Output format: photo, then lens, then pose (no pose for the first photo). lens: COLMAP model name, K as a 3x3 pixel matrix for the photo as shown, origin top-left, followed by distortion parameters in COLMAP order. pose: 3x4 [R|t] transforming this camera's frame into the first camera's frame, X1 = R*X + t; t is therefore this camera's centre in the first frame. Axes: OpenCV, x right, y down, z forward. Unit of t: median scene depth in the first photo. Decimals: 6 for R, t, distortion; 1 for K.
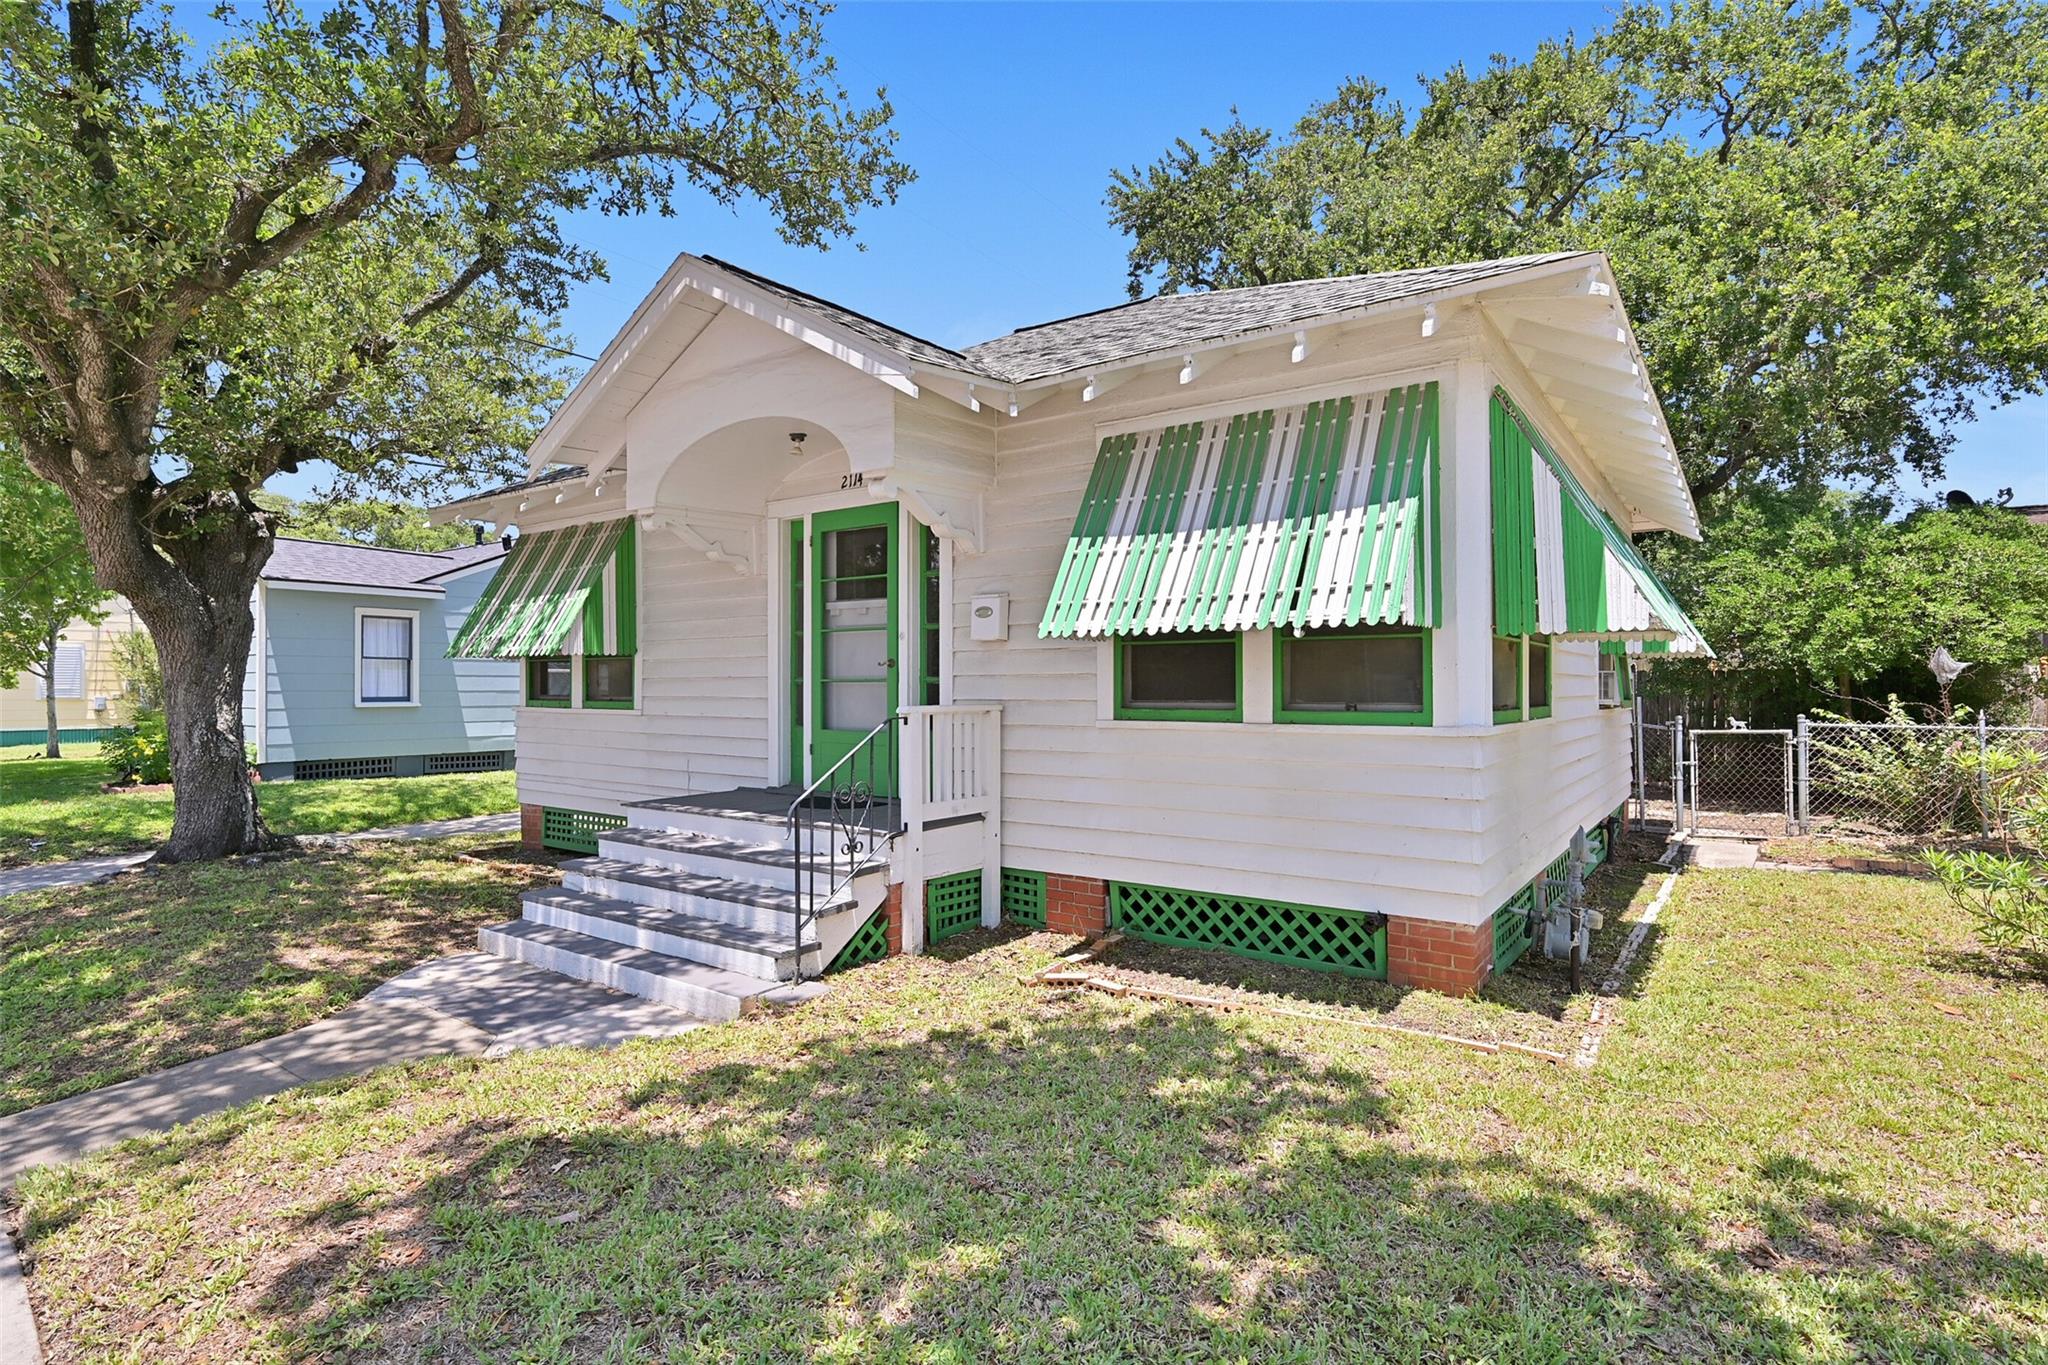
lens RADIAL K [[1008.3, 0, 1027.5], [0, 1008.3, 676.8], [0, 0, 1]] dist [-0.002095, -0.000887]
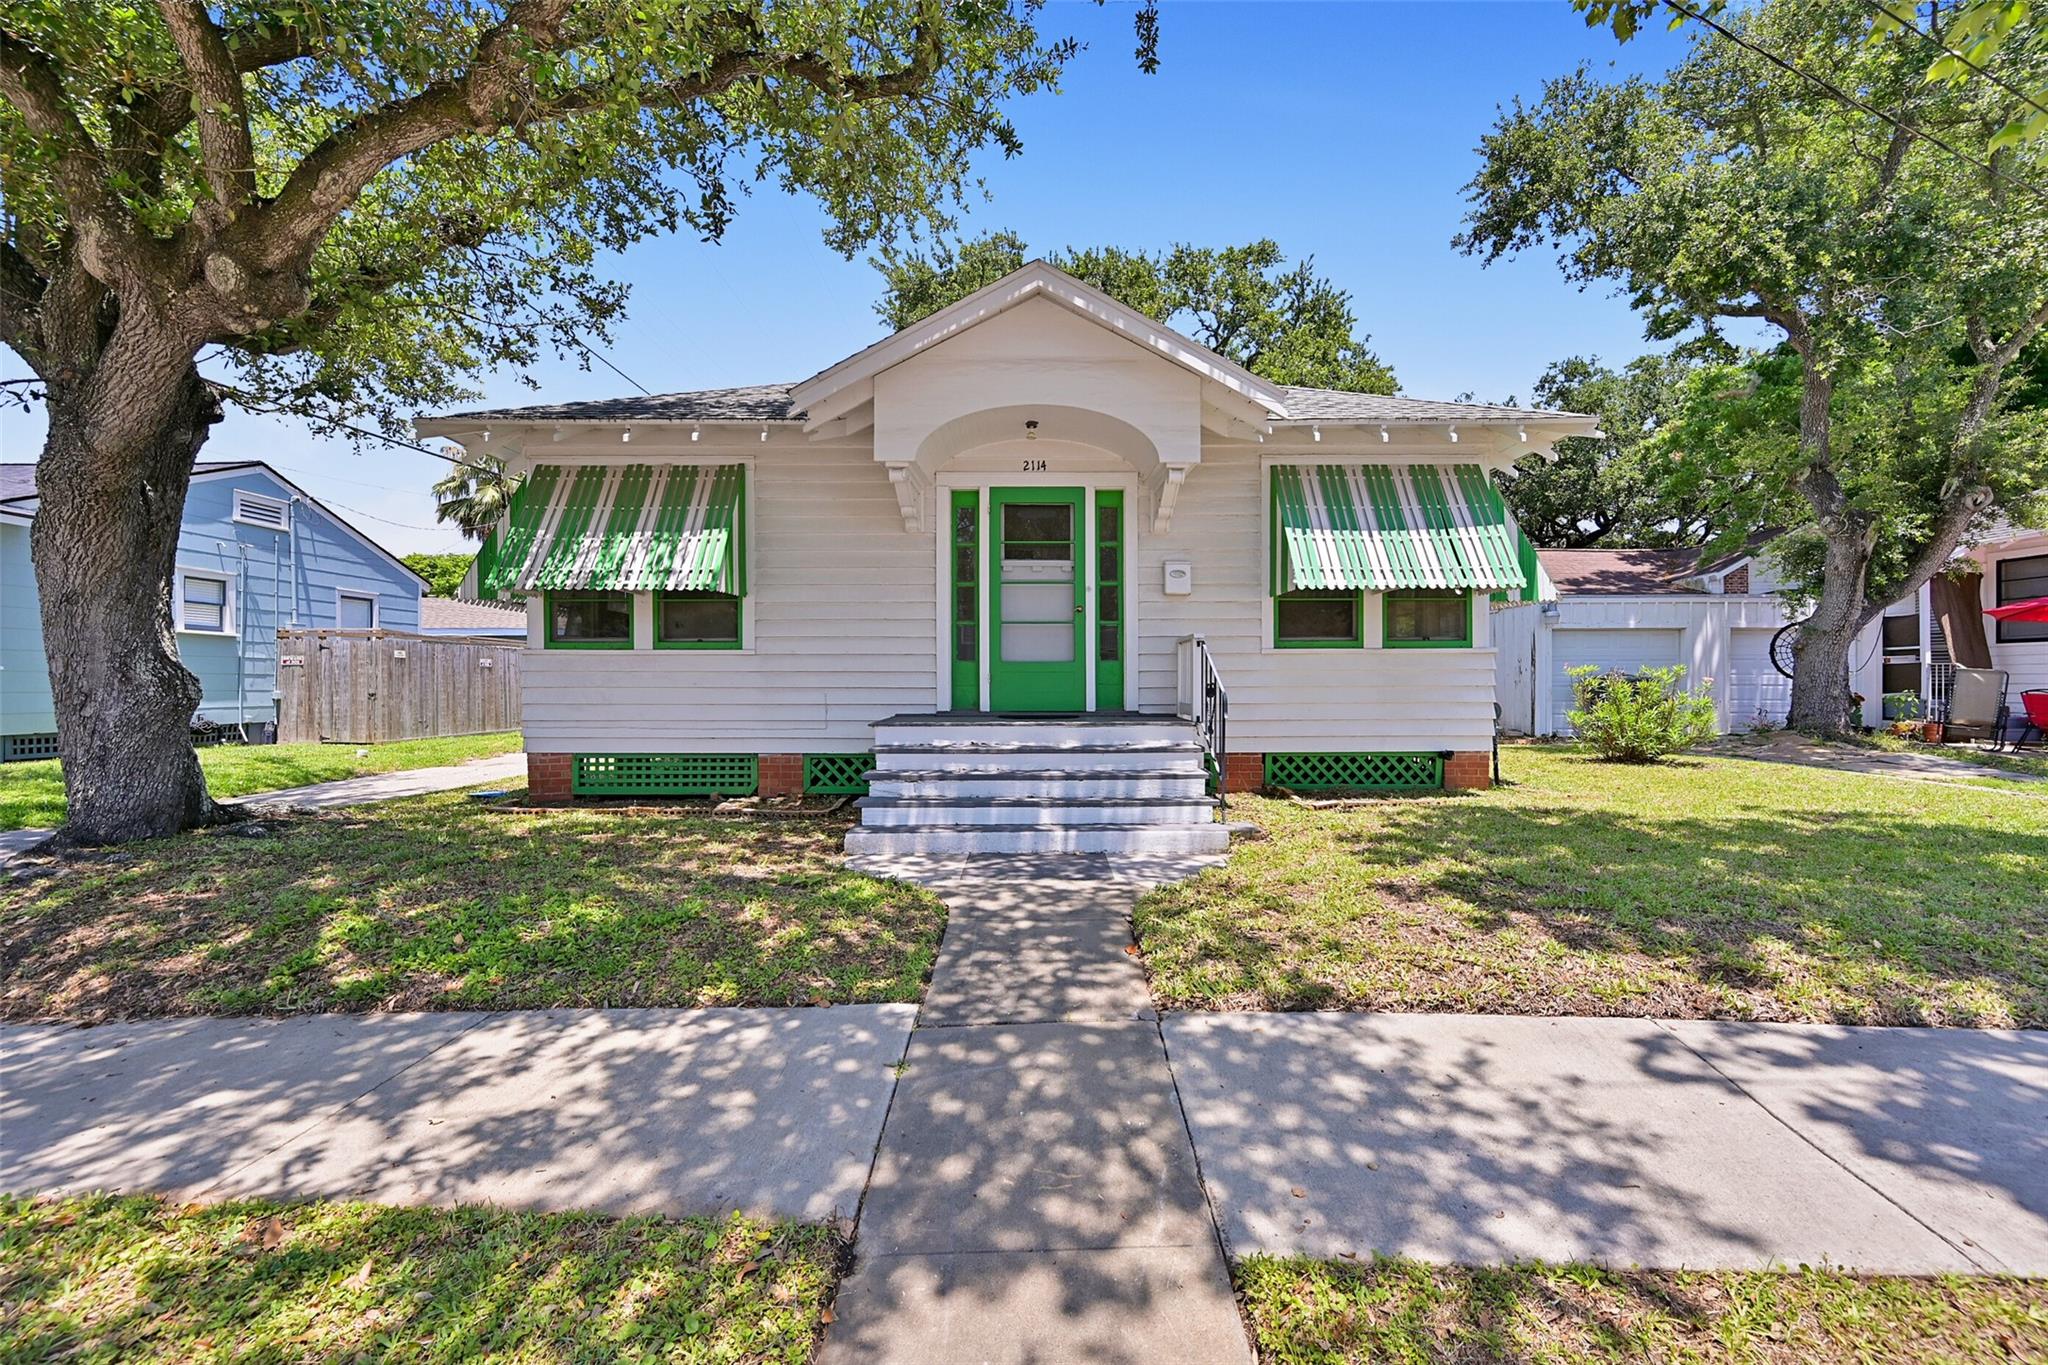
lens RADIAL K [[805.9, 0, 1028.0], [0, 805.9, 681.4], [0, 0, 1]] dist [0.001932, 0.000120]
pose [[0.817302, -0.000646, 0.576209, -0.931237], [-0.006379, 0.999928, 0.010169, 0.082290], [-0.576174, -0.011987, 0.817239, 0.205155]]
